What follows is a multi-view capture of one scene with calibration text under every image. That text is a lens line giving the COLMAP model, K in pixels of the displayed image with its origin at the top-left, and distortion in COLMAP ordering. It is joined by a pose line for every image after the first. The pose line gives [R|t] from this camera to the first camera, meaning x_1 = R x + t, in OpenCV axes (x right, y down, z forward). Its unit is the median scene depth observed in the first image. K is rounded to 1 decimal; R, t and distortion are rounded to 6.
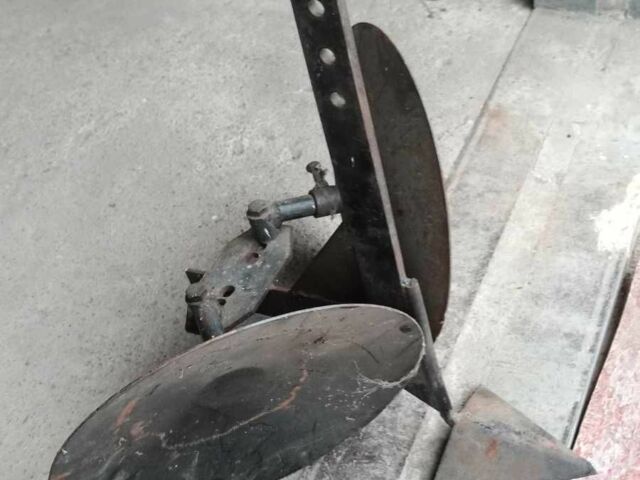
lens RADIAL K [[1009.0, 0, 318.5], [0, 1009.0, 242.0], [0, 0, 1]] dist [0.061151, 0.000000]
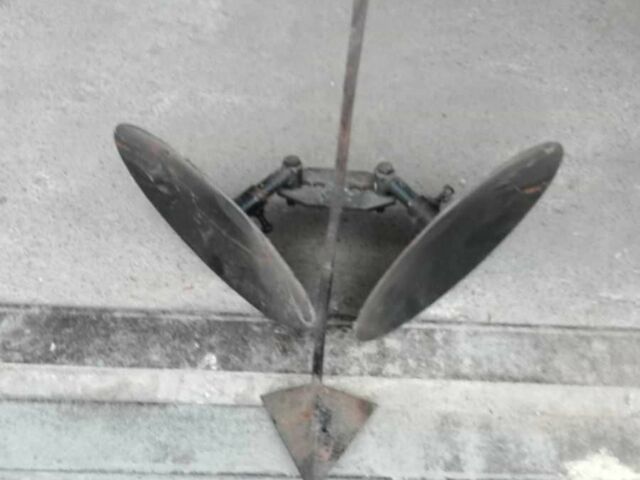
lens RADIAL K [[1009.0, 0, 321.0], [0, 1009.0, 239.5], [0, 0, 1]] dist [0.061151, 0.000000]
pose [[0.381116, 0.793711, -0.474103, 0.493158], [-0.723987, 0.575137, 0.380866, -0.344665], [0.574972, 0.198090, 0.793831, -0.035366]]
